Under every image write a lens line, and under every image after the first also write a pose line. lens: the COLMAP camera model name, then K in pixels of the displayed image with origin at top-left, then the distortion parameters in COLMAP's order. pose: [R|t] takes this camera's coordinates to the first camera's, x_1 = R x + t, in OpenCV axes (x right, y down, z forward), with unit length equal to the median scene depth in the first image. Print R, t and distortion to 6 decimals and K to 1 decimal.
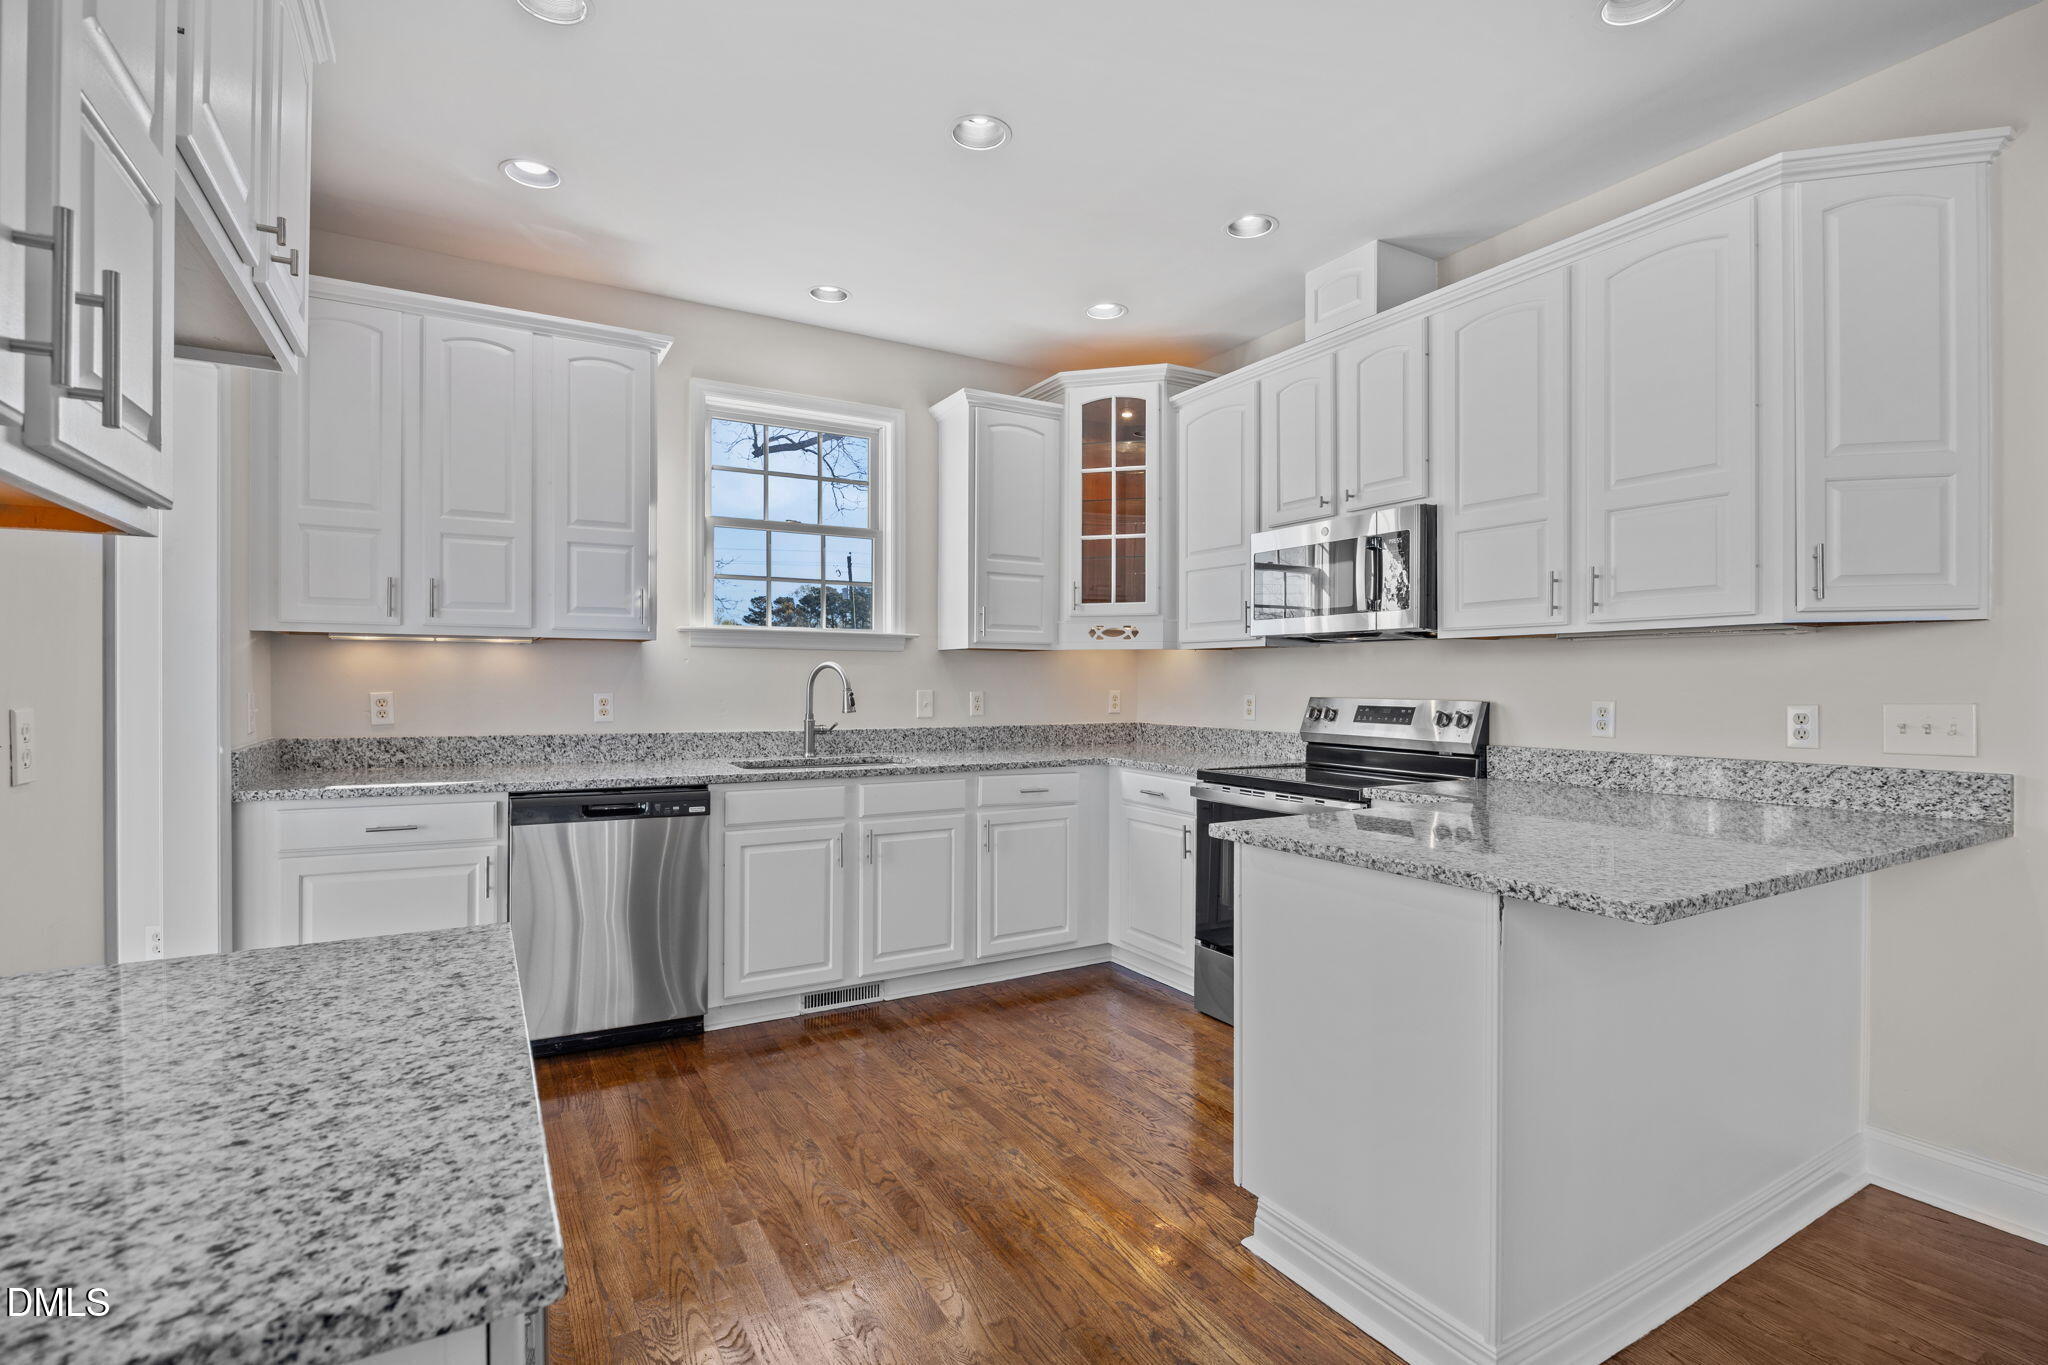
lens RADIAL K [[947.2, 0, 1009.8], [0, 947.2, 685.2], [0, 0, 1]] dist [-0.018482, 0.003244]
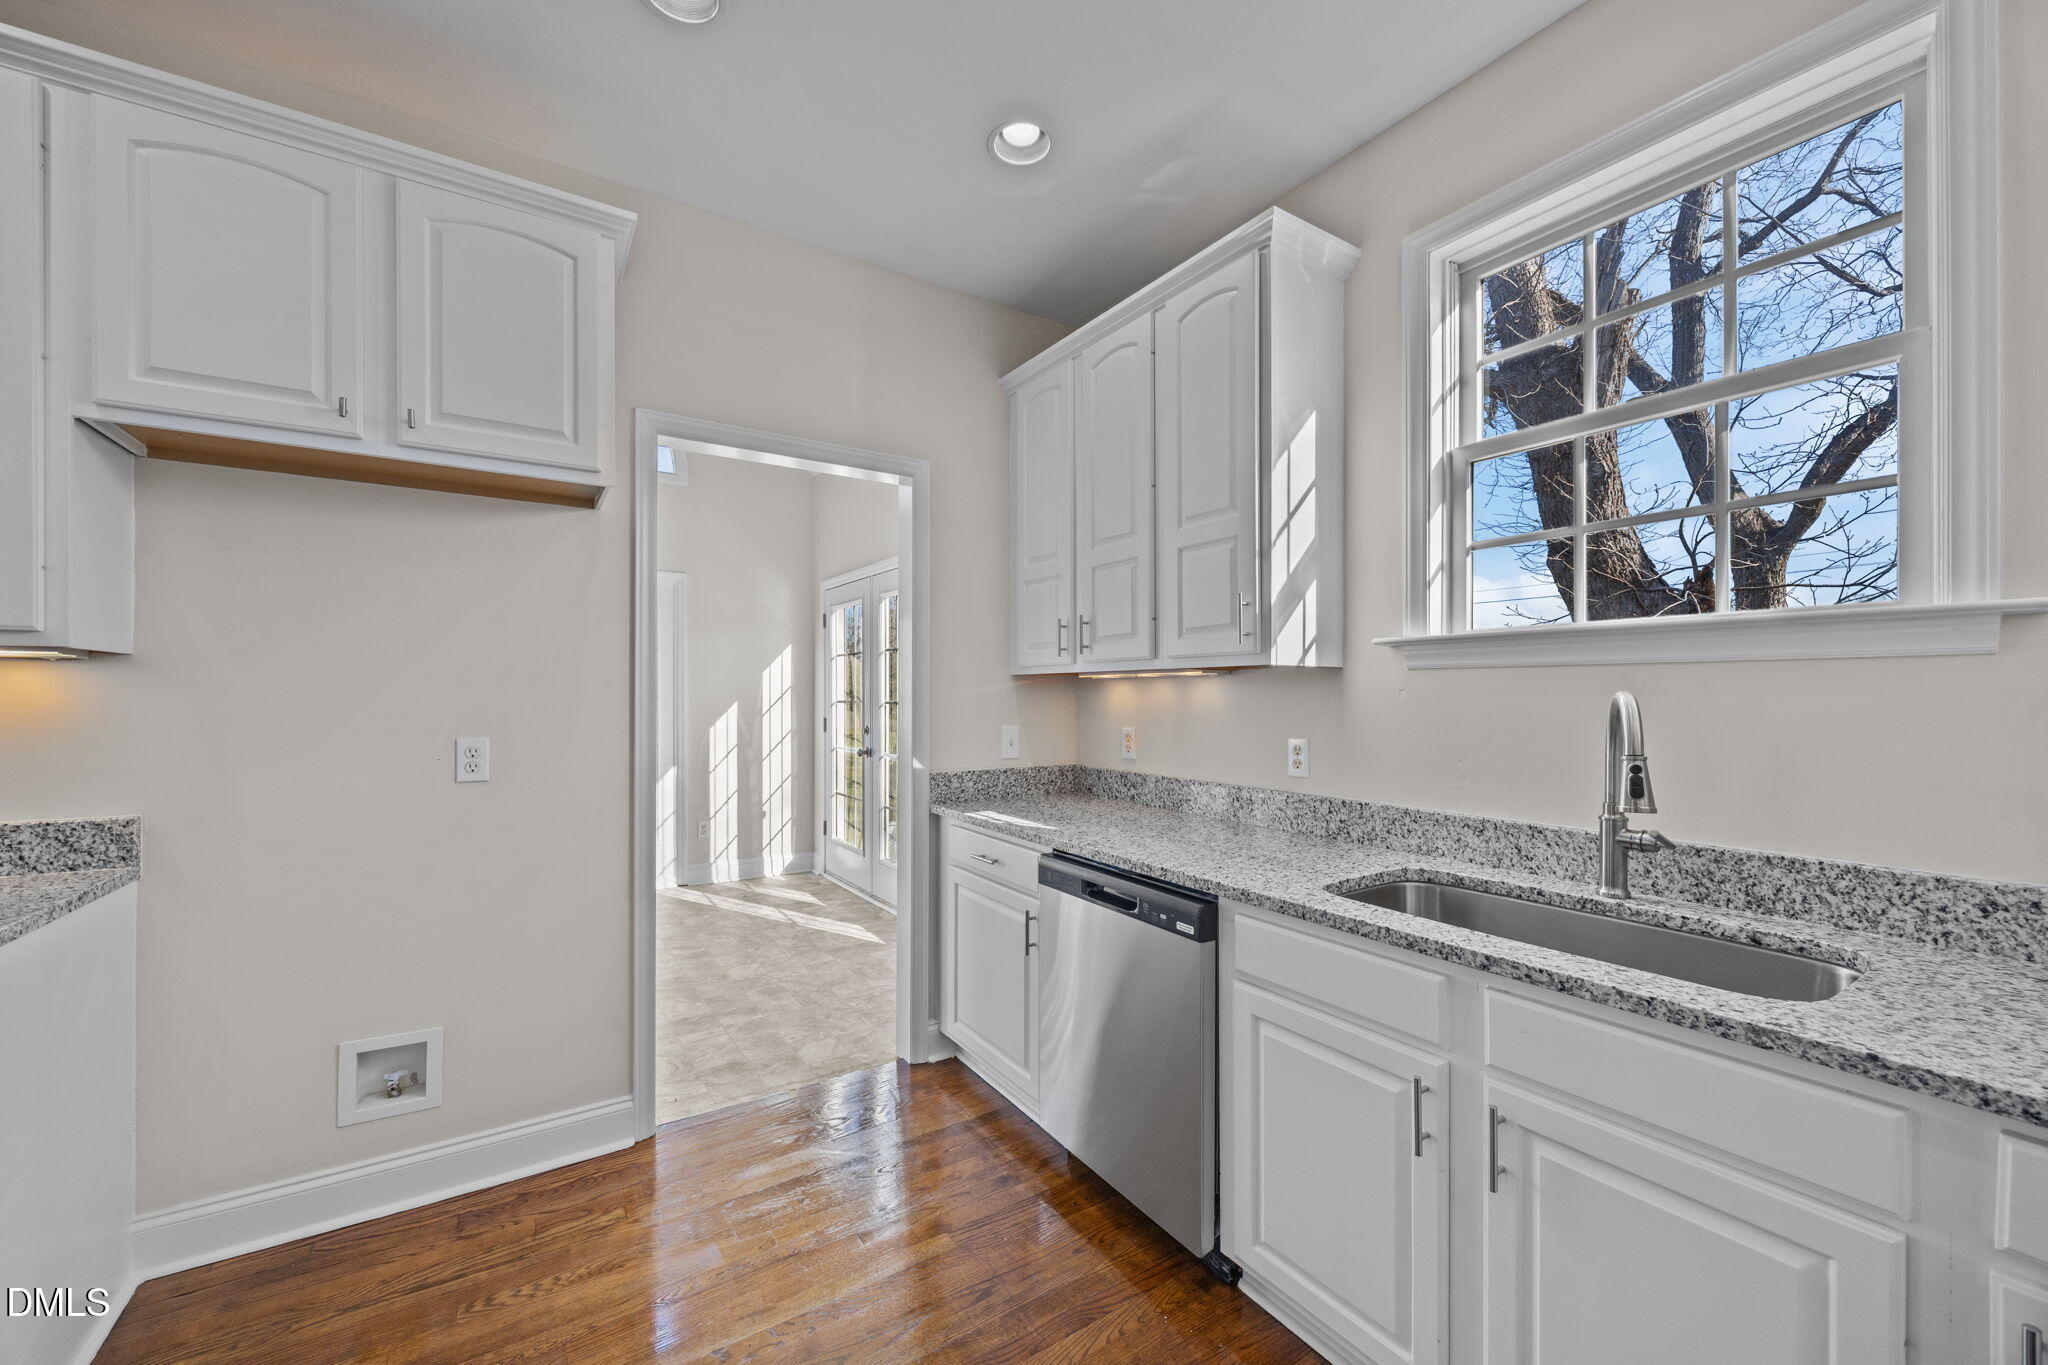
lens RADIAL K [[783.6, 0, 1009.4], [0, 783.6, 695.8], [0, 0, 1]] dist [-0.004100, 0.001224]
pose [[0.055258, -0.005511, -0.998457, 0.178386], [-0.006583, 0.999961, -0.005884, -0.020391], [0.998450, 0.006897, 0.055220, 0.770982]]
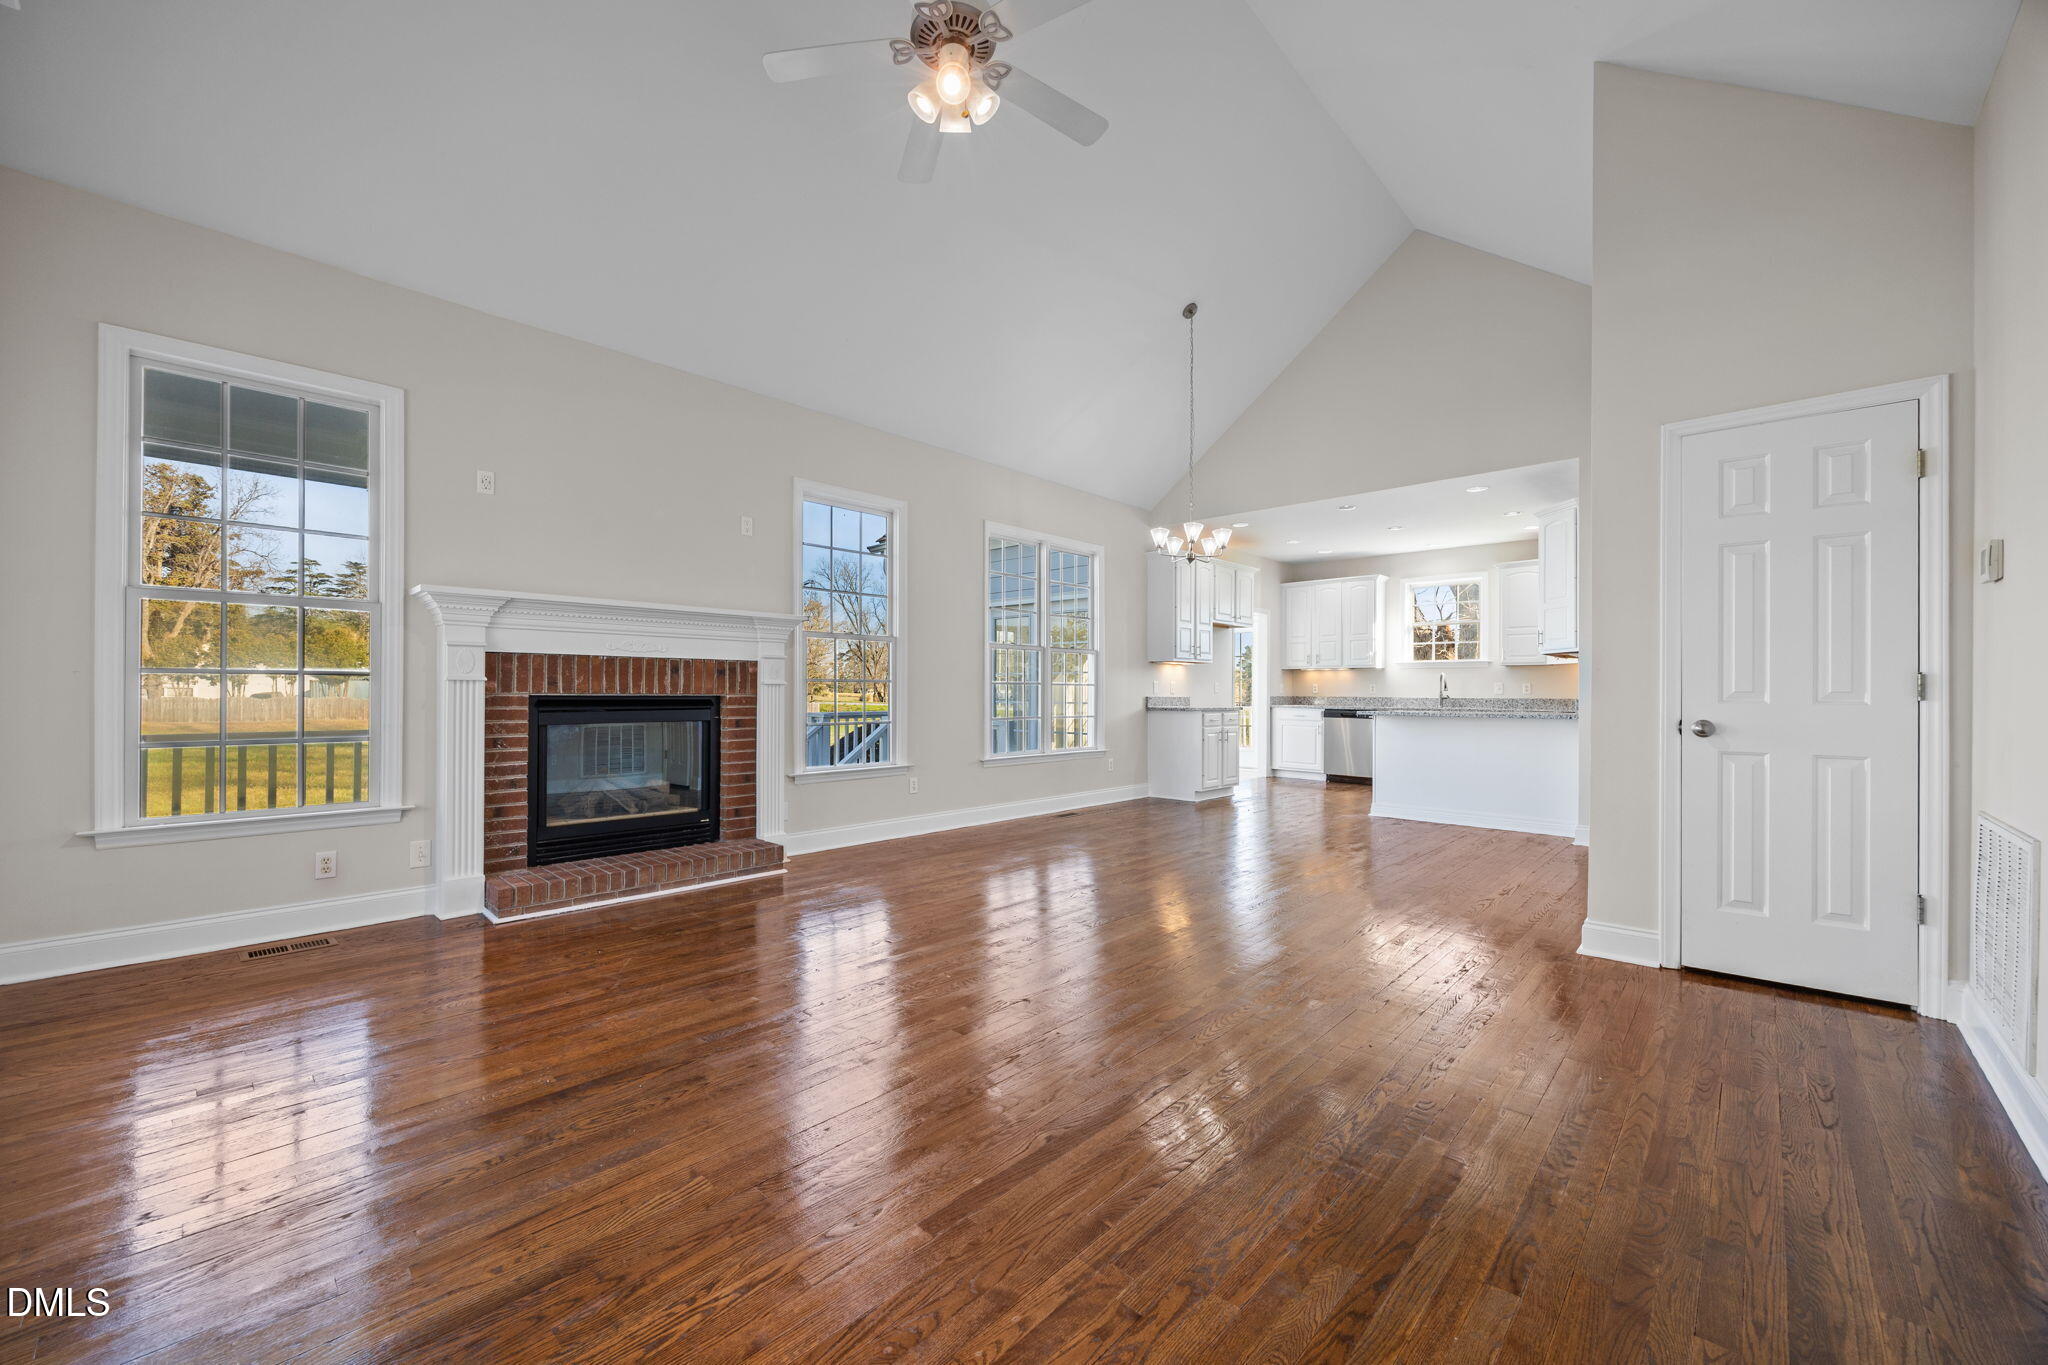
lens RADIAL K [[791.7, 0, 1013.8], [0, 791.7, 692.5], [0, 0, 1]] dist [-0.004161, 0.000066]
pose [[0.288516, -0.001478, -0.957474, 1.857342], [-0.006720, 0.999971, -0.003569, 0.055946], [0.957451, 0.007464, 0.288498, -0.975798]]
